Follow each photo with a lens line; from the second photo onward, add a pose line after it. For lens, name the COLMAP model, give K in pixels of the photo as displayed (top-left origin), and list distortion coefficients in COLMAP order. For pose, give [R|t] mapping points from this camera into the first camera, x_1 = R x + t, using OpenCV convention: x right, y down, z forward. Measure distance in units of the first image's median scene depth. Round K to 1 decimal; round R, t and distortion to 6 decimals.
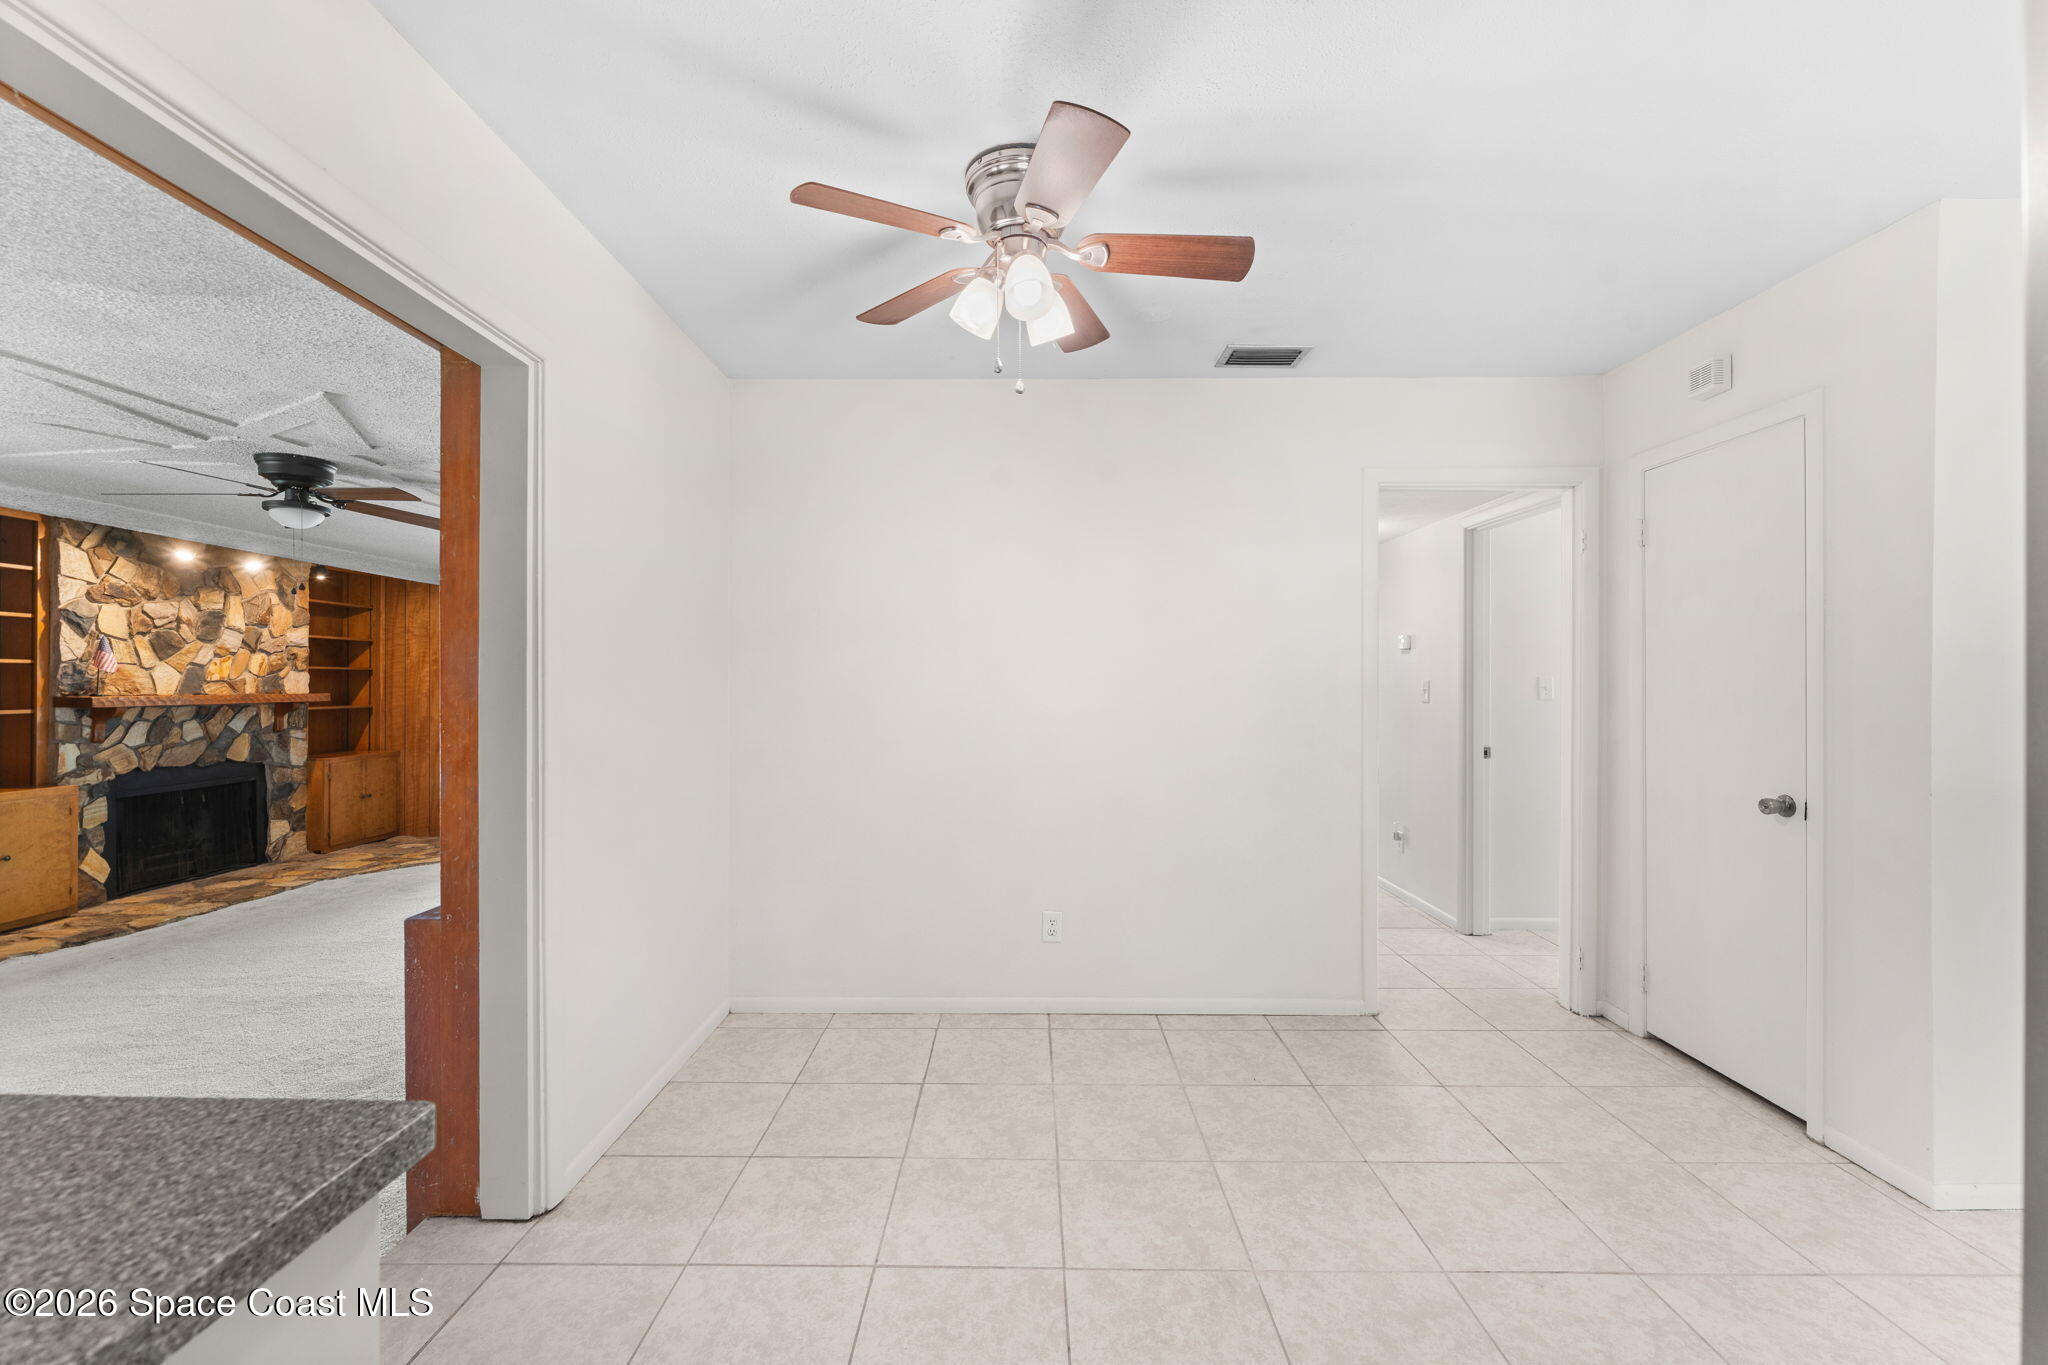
lens RADIAL K [[824.8, 0, 1020.1], [0, 824.8, 678.6], [0, 0, 1]] dist [-0.002523, -0.000221]
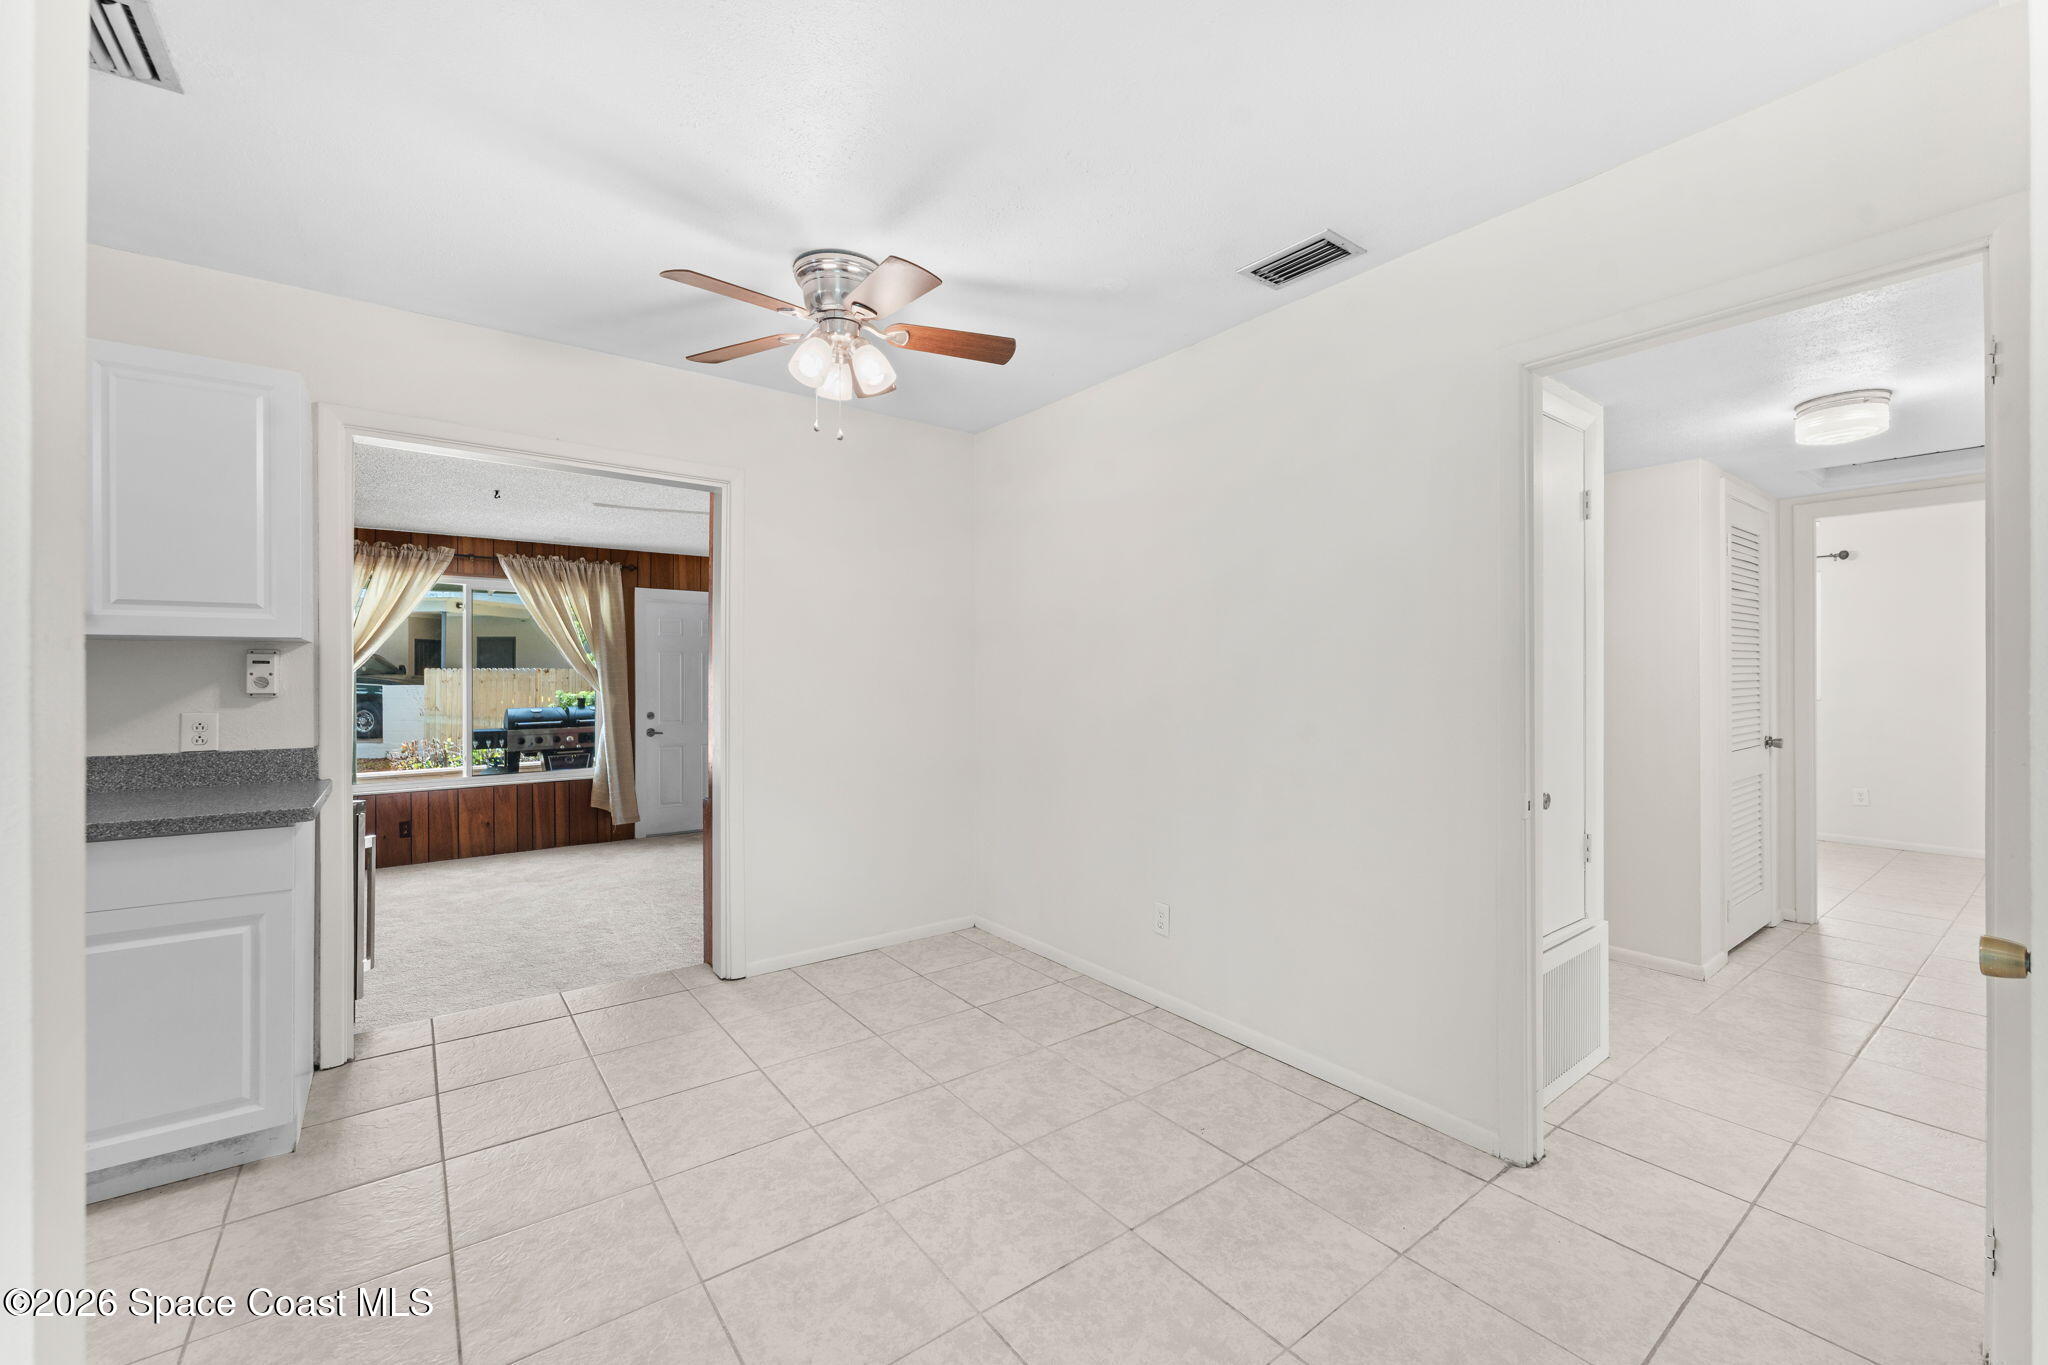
lens RADIAL K [[824.8, 0, 1020.1], [0, 824.8, 678.6], [0, 0, 1]] dist [-0.002523, -0.000221]
pose [[0.607264, 0.005779, -0.794479, 0.965953], [0.003127, 0.999948, 0.009664, 0.006637], [0.794494, -0.008352, 0.607215, 0.372541]]
